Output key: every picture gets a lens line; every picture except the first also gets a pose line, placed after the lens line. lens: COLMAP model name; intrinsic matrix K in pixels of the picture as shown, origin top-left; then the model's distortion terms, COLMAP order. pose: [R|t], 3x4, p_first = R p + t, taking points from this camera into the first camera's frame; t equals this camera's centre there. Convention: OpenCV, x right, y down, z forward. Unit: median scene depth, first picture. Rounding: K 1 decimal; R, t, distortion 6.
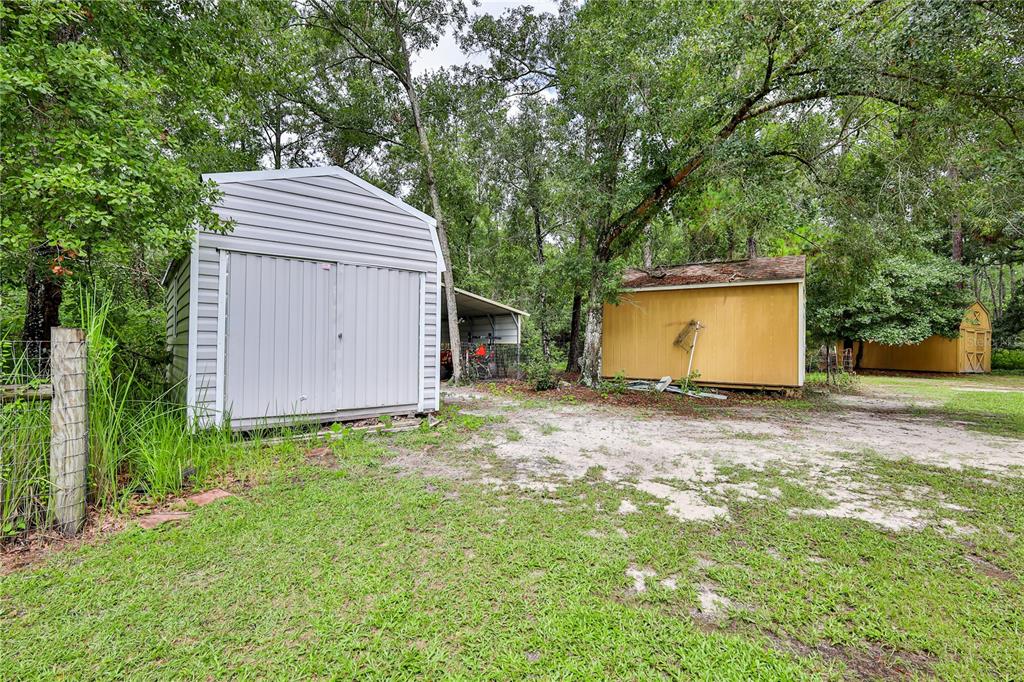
lens RADIAL K [[446.8, 0, 511.0], [0, 446.8, 337.7], [0, 0, 1]] dist [-0.000822, -0.000132]
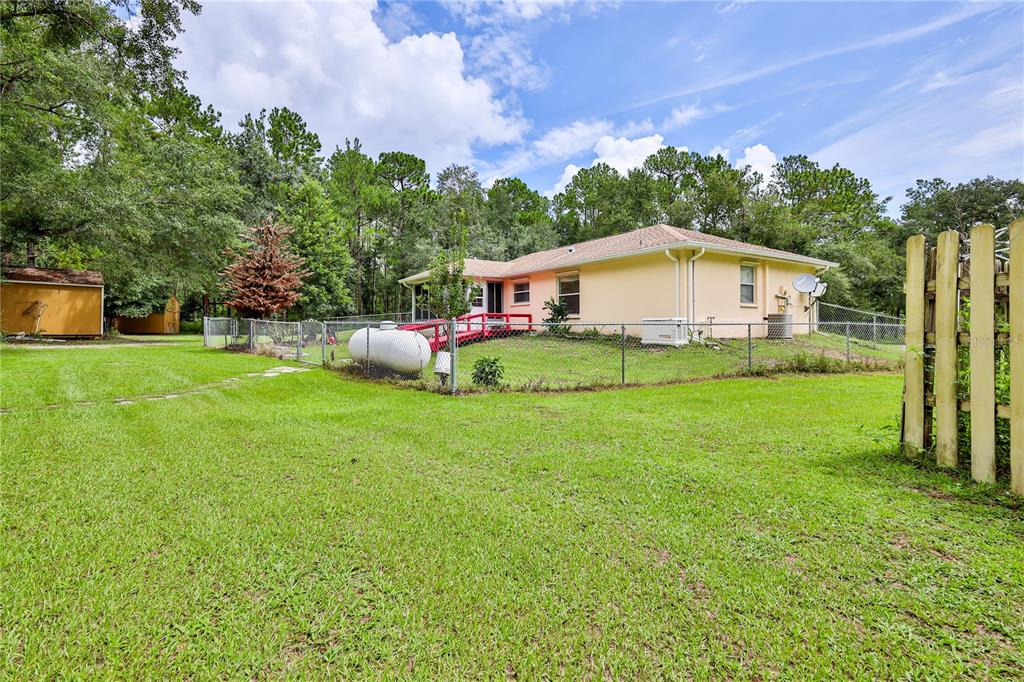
lens RADIAL K [[446.8, 0, 501.7], [0, 446.8, 318.7], [0, 0, 1]] dist [-0.000822, -0.000132]
pose [[0.134184, 0.008549, 0.990920, -0.769328], [-0.016322, 0.999846, -0.006416, 0.009325], [-0.990822, -0.015313, 0.134303, -0.757193]]
